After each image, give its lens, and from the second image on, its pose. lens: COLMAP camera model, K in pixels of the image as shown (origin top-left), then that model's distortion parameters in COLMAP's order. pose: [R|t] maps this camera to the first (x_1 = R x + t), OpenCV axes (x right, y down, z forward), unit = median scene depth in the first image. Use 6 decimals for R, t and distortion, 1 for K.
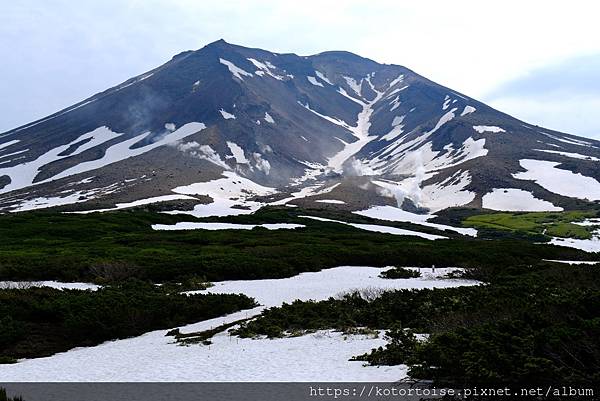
lens RADIAL K [[720.7, 0, 300.0], [0, 720.7, 200.5], [0, 0, 1]] dist [0.097178, -0.012717]
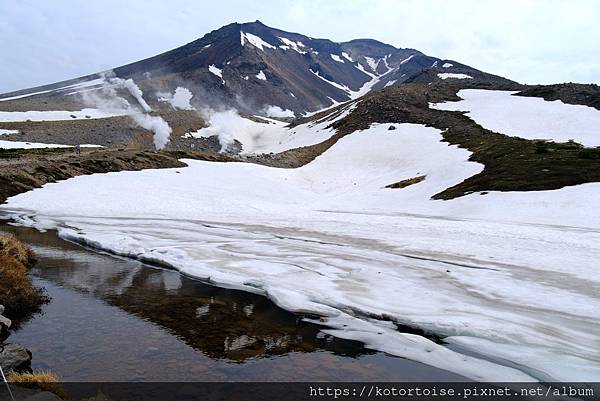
lens RADIAL K [[435.1, 0, 300.0], [0, 435.1, 200.5], [0, 0, 1]] dist [-0.008117, 0.000377]
pose [[0.985424, 0.054567, -0.161126, 0.118674], [-0.038085, 0.993883, 0.103664, 0.003279], [0.165797, -0.096016, 0.981475, 0.306837]]
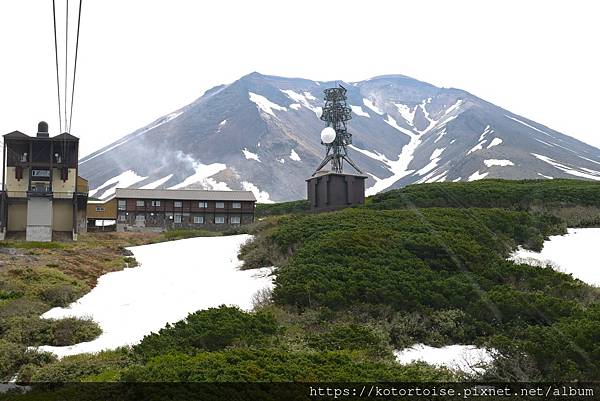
lens RADIAL K [[951.9, 0, 300.0], [0, 951.9, 200.5], [0, 0, 1]] dist [0.005339, 0.013403]
pose [[0.994562, -0.026728, -0.100653, 0.082404], [0.021046, 0.998147, -0.057097, 0.017387], [0.101993, 0.054668, 0.993282, -0.244916]]
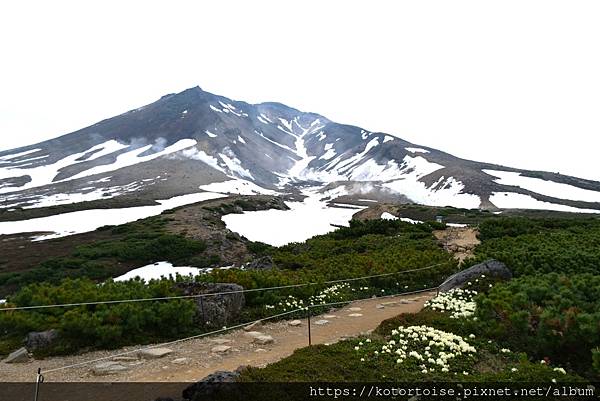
lens RADIAL K [[435.1, 0, 300.0], [0, 435.1, 200.5], [0, 0, 1]] dist [-0.008117, 0.000377]
pose [[0.985483, 0.014397, 0.169162, -0.063462], [-0.013407, 0.999886, -0.006990, 0.002323], [-0.169243, 0.004621, 0.985563, 0.170720]]
